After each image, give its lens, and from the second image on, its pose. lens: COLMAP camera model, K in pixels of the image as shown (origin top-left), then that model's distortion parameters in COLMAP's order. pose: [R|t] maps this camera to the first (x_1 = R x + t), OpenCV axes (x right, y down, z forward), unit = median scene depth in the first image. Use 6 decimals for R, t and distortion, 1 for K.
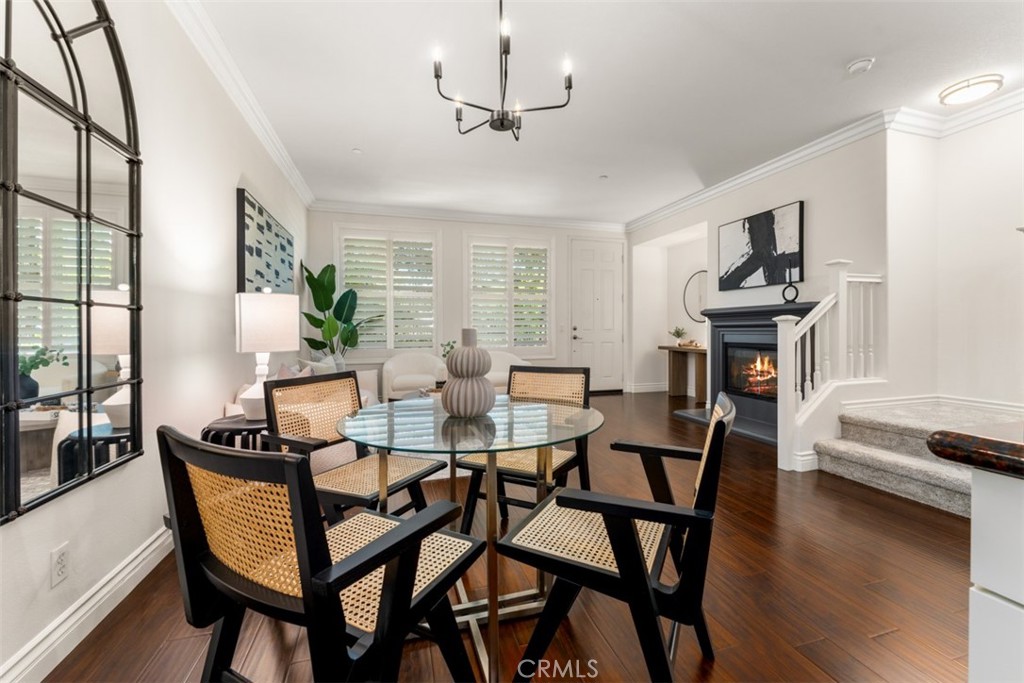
lens RADIAL K [[409.8, 0, 514.9], [0, 409.8, 333.4], [0, 0, 1]] dist [-0.008363, 0.001248]
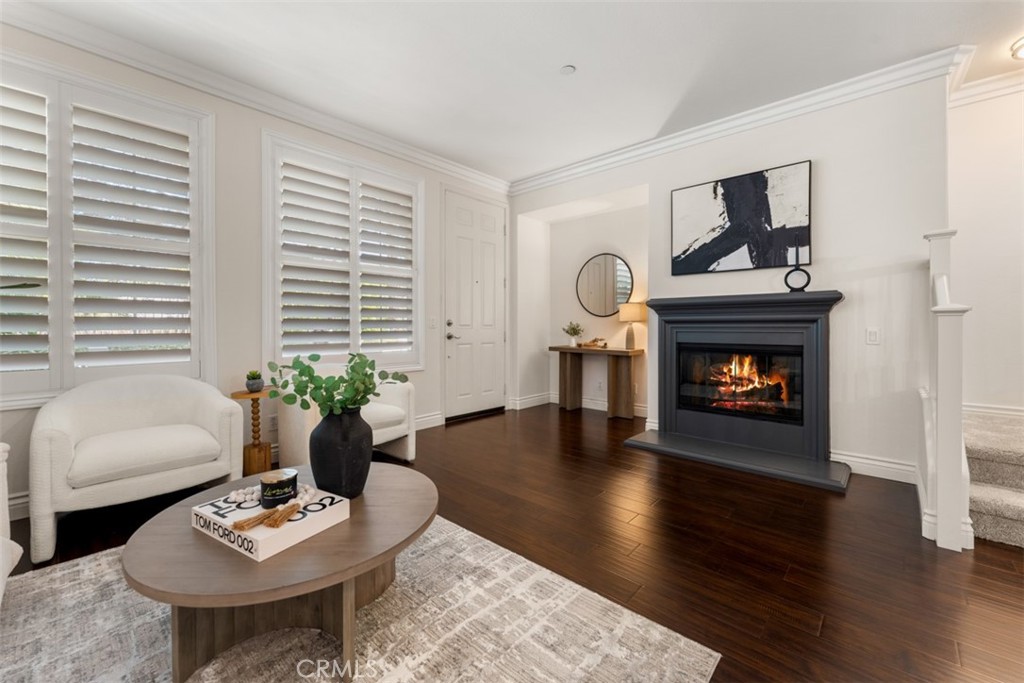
lens RADIAL K [[409.8, 0, 508.1], [0, 409.8, 329.2], [0, 0, 1]] dist [-0.008363, 0.001248]
pose [[0.859108, -0.000344, 0.511794, -0.167205], [0.000118, 1.000000, 0.000473, -0.003898], [-0.511794, -0.000346, 0.859108, 0.549970]]
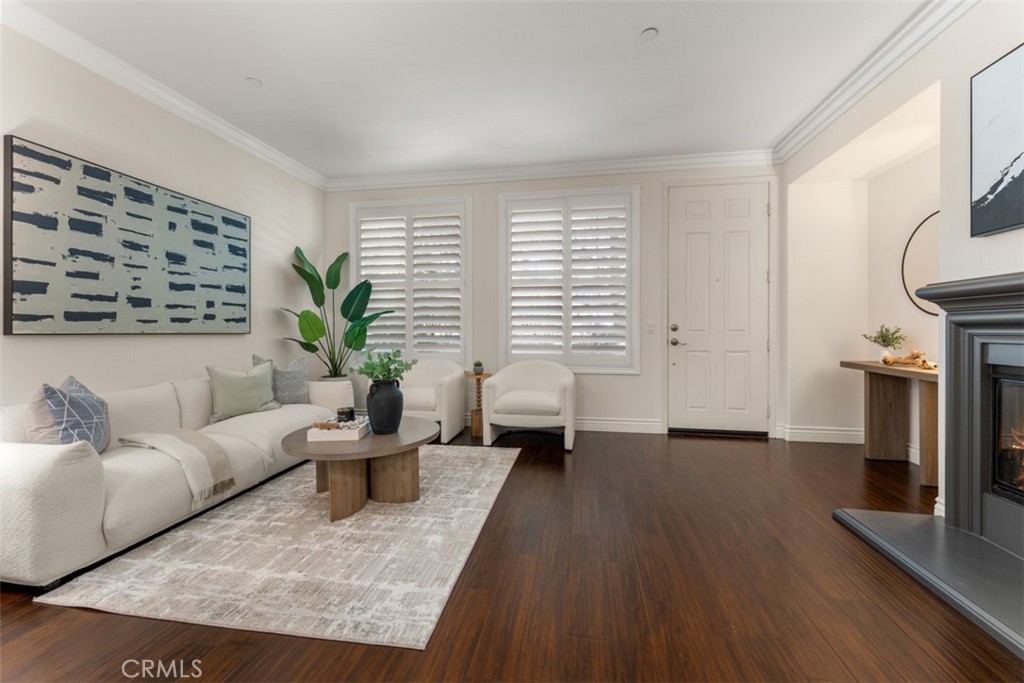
lens RADIAL K [[409.8, 0, 513.2], [0, 409.8, 329.5], [0, 0, 1]] dist [-0.008363, 0.001248]
pose [[0.894515, 0.004341, -0.447017, 0.300919], [-0.007202, 0.999963, -0.004702, -0.007328], [0.446980, 0.007426, 0.894513, 0.481492]]
